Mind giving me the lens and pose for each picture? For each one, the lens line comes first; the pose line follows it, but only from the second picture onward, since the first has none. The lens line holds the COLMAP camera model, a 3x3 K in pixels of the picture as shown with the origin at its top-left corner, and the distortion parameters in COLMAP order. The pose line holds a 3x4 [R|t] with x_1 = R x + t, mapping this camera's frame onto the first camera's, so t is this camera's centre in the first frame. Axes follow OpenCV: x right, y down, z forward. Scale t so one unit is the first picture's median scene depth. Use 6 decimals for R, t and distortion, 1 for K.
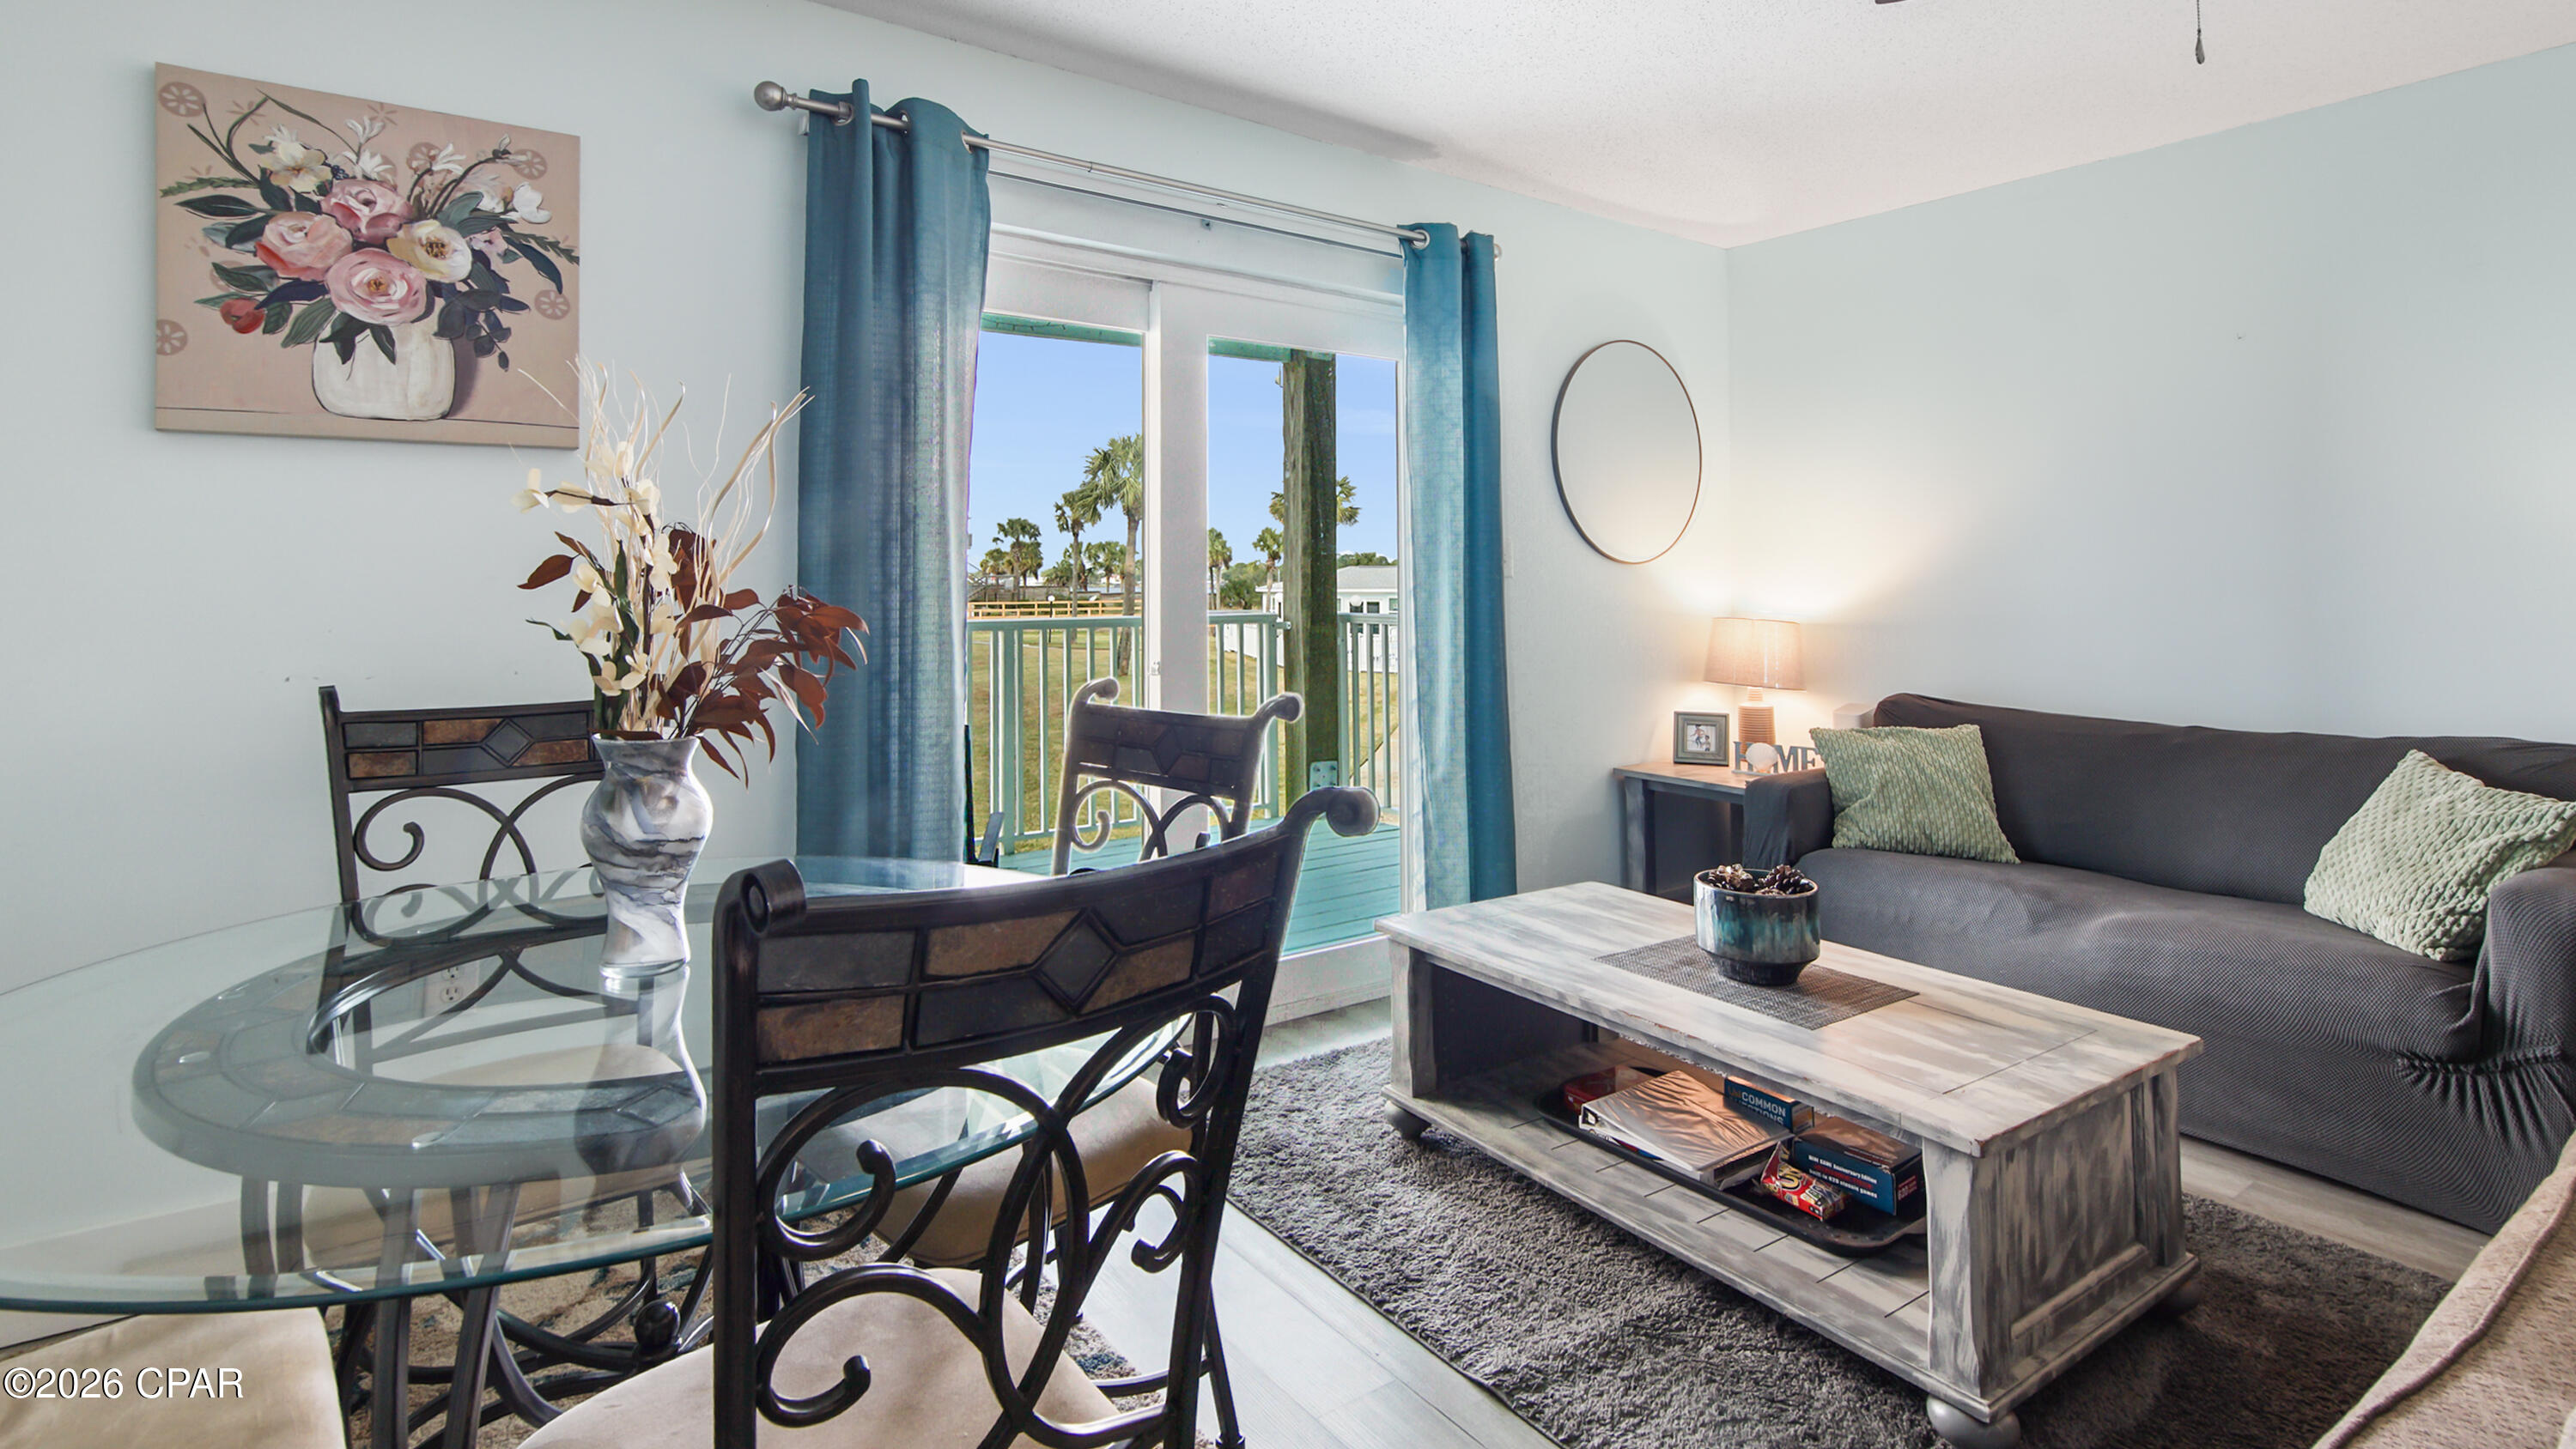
lens RADIAL K [[1184.9, 0, 1281.4], [0, 1184.9, 555.4], [0, 0, 1]] dist [-0.014543, 0.007228]
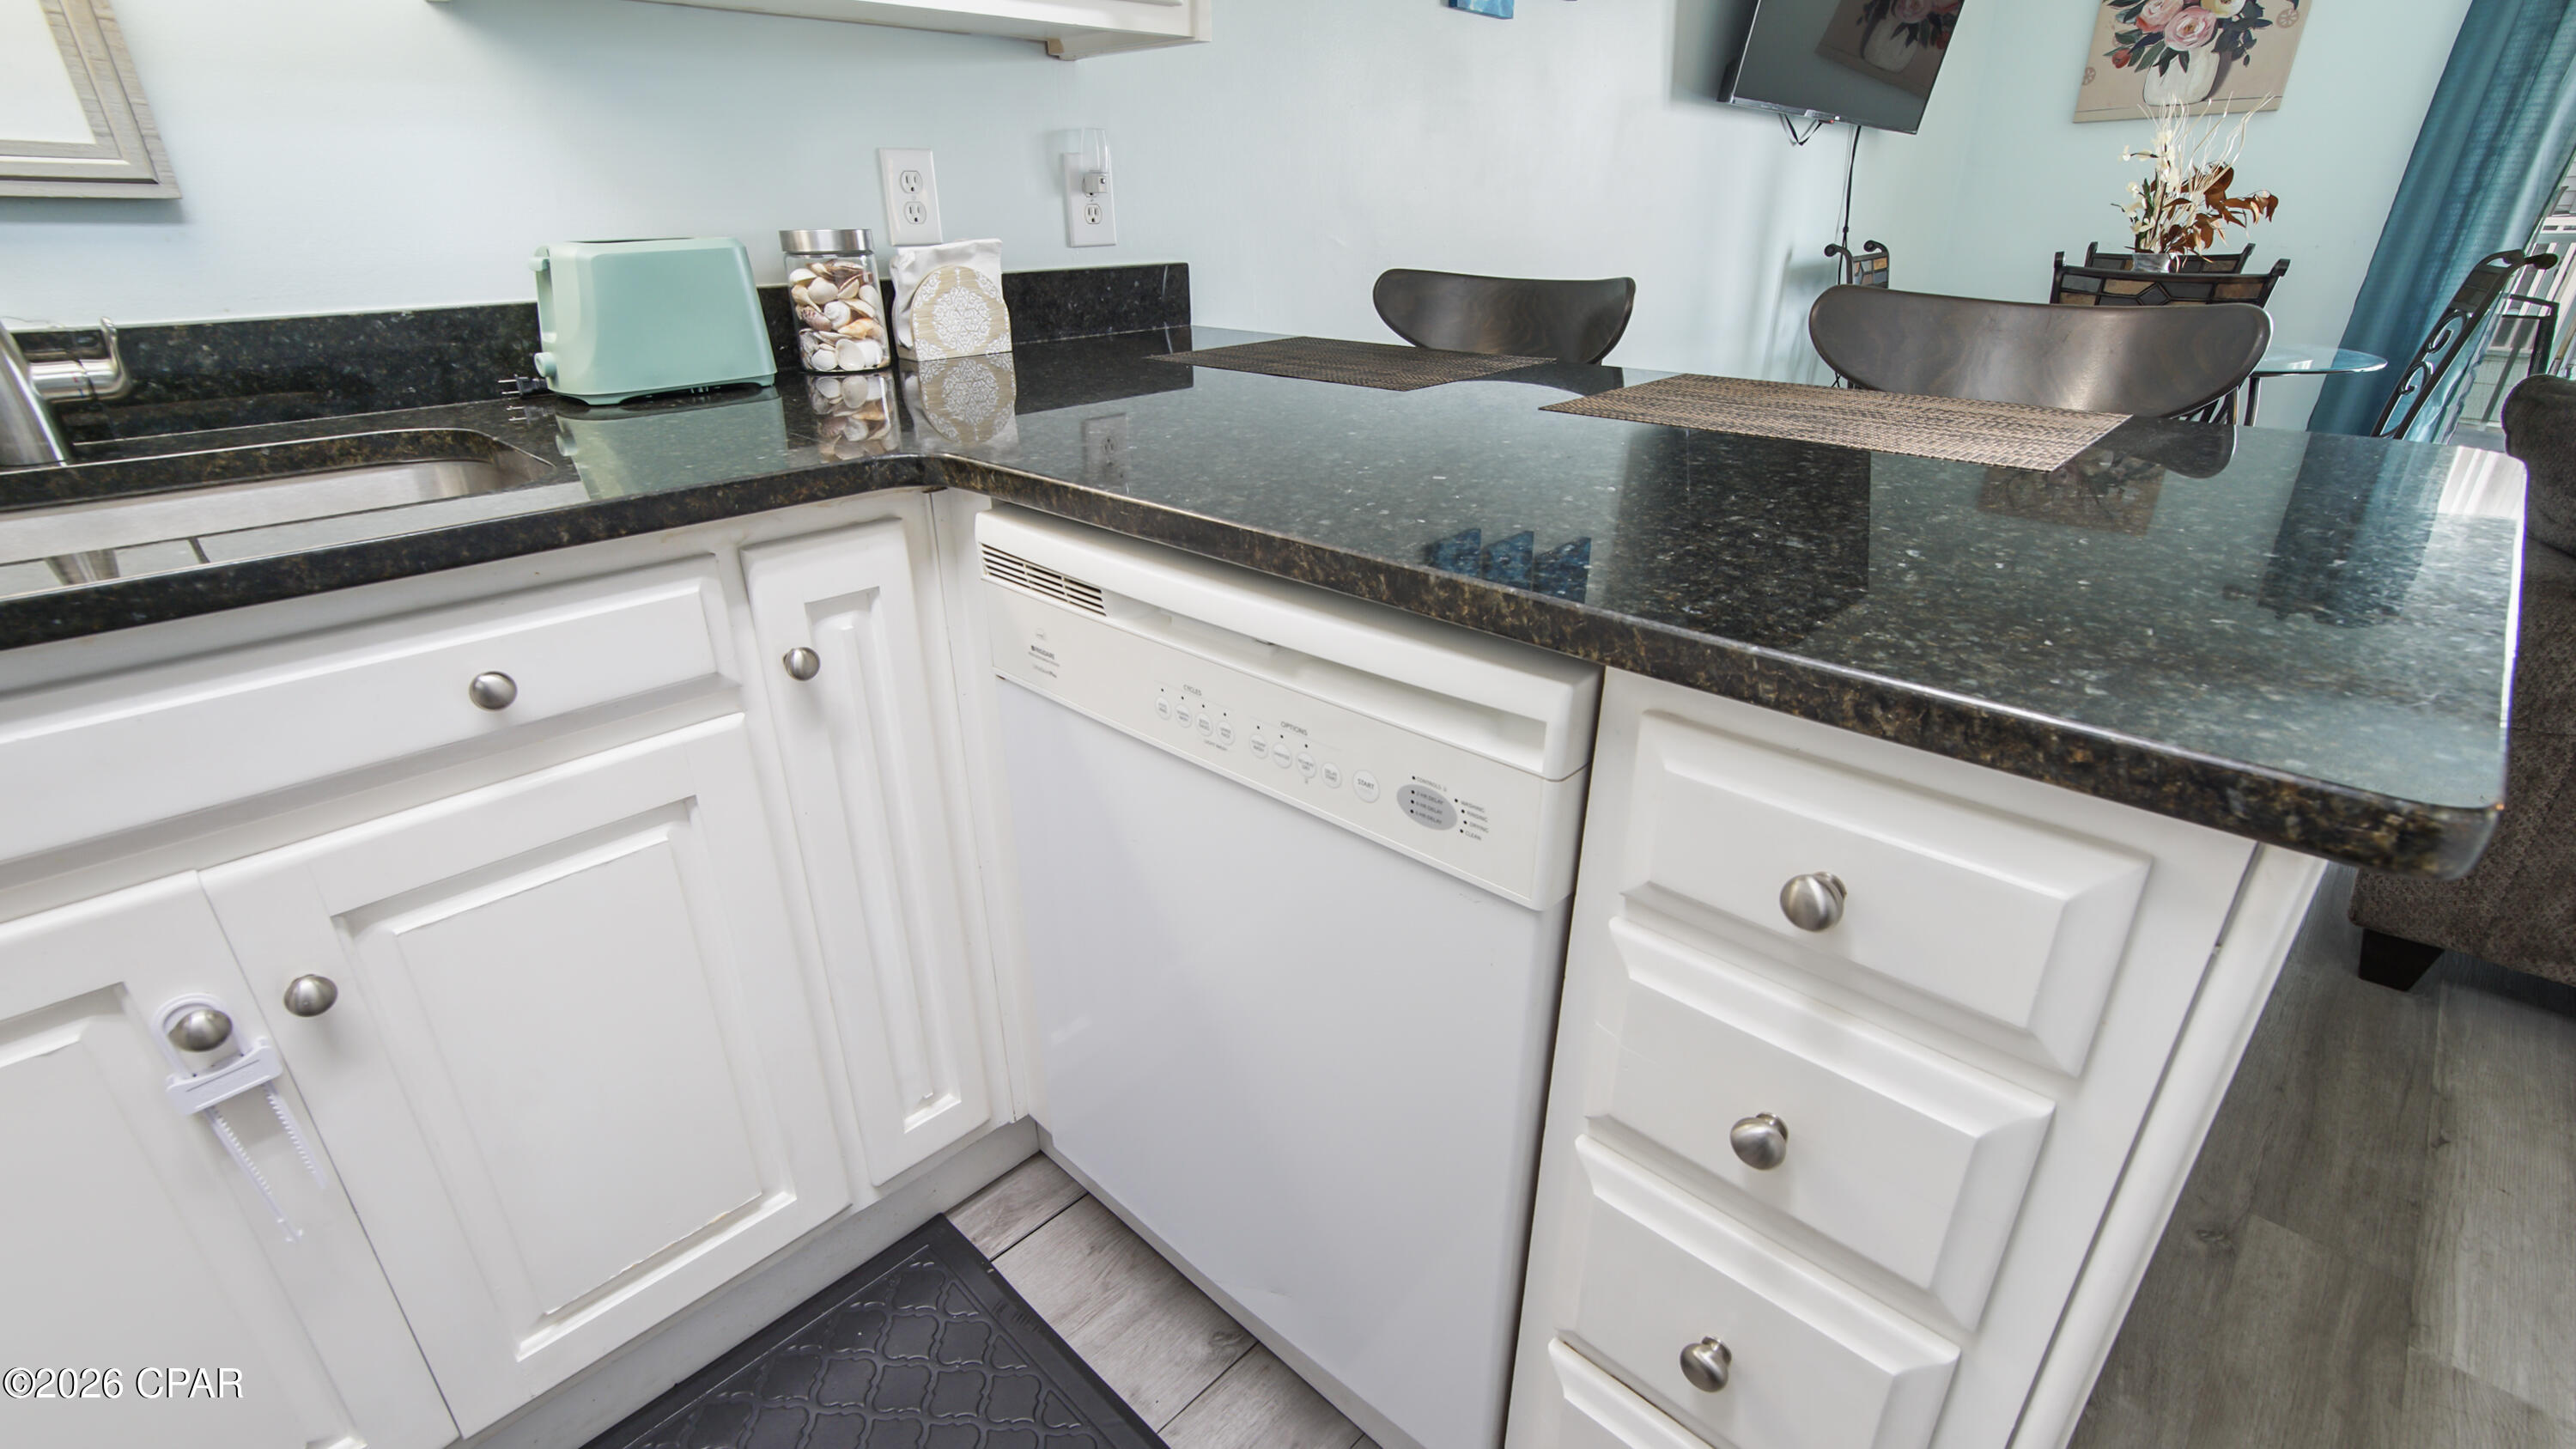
lens RADIAL K [[1185.2, 0, 1281.6], [0, 1185.2, 743.3], [0, 0, 1]] dist [-0.014543, 0.007228]
pose [[0.174738, 0.398859, -0.900210, 1.167853], [0.030094, 0.911686, 0.409785, 0.008664], [0.984155, -0.098696, 0.147303, -0.866211]]
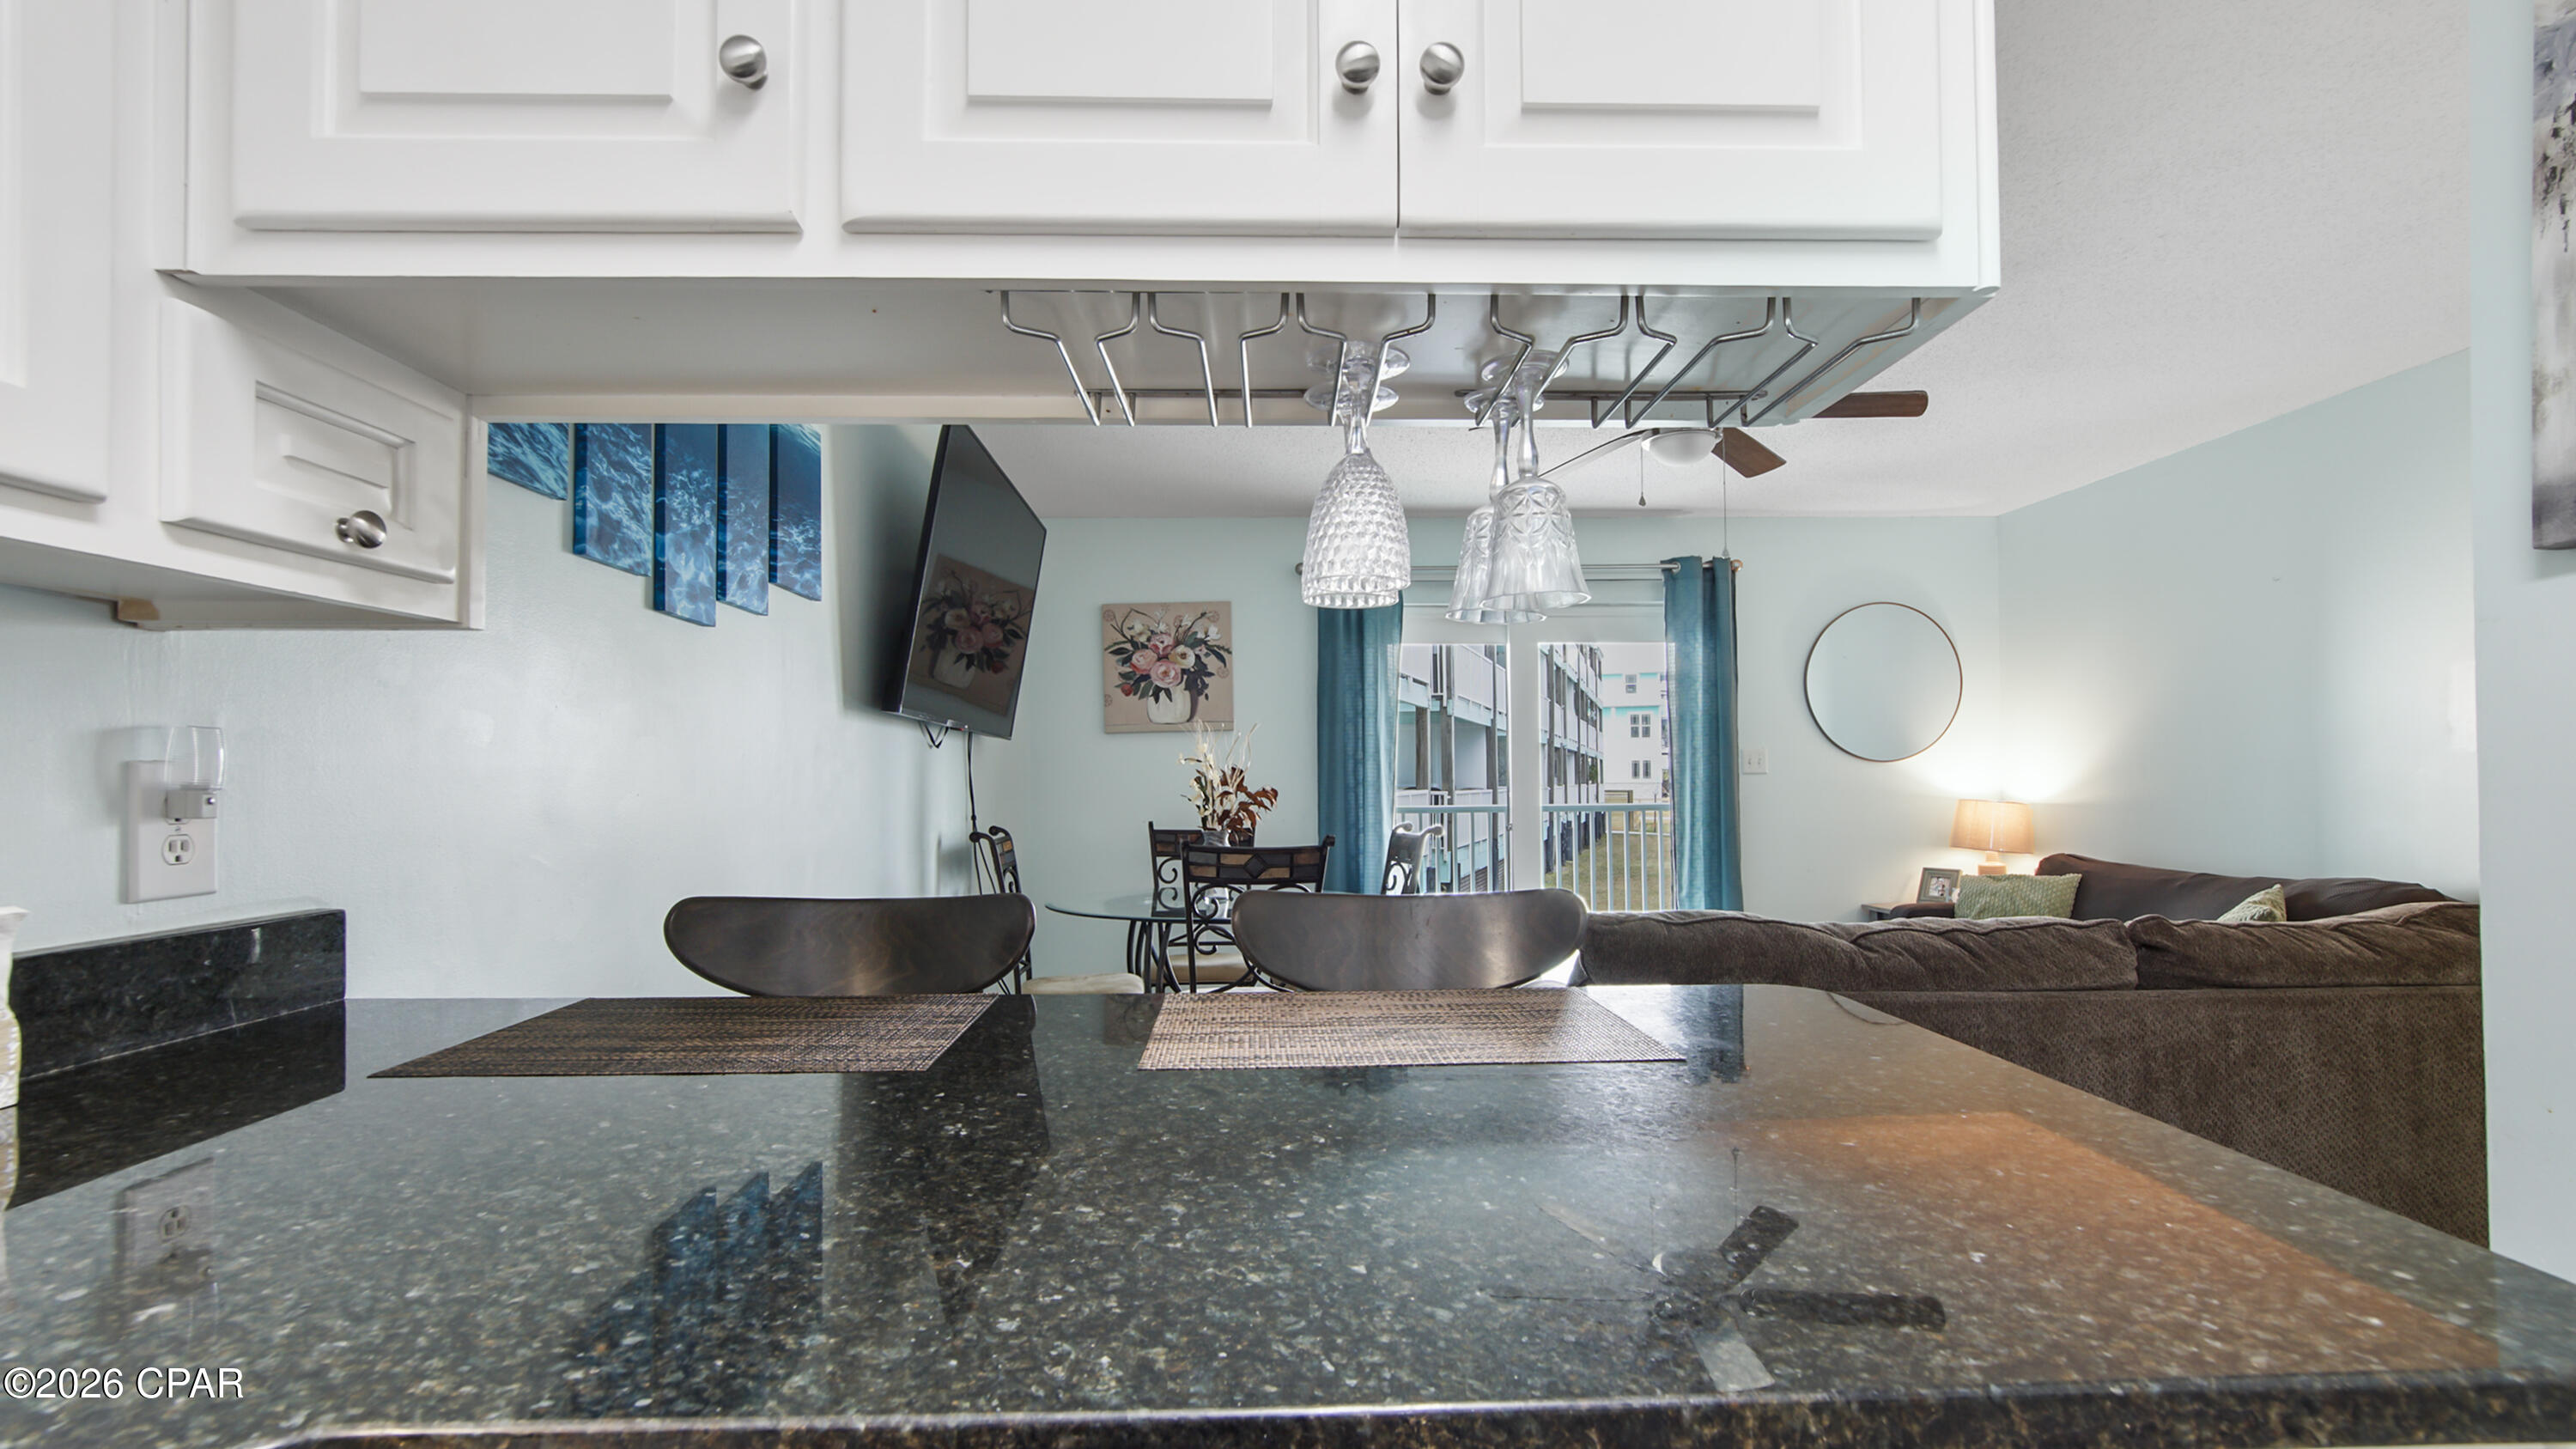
lens RADIAL K [[1185.2, 0, 1304.4], [0, 1185.2, 741.1], [0, 0, 1]] dist [-0.014543, 0.007228]
pose [[0.828721, -0.034041, -0.558626, 0.932531], [0.028711, 0.999420, -0.018310, -0.018519], [0.558925, -0.000865, 0.829218, -0.990410]]
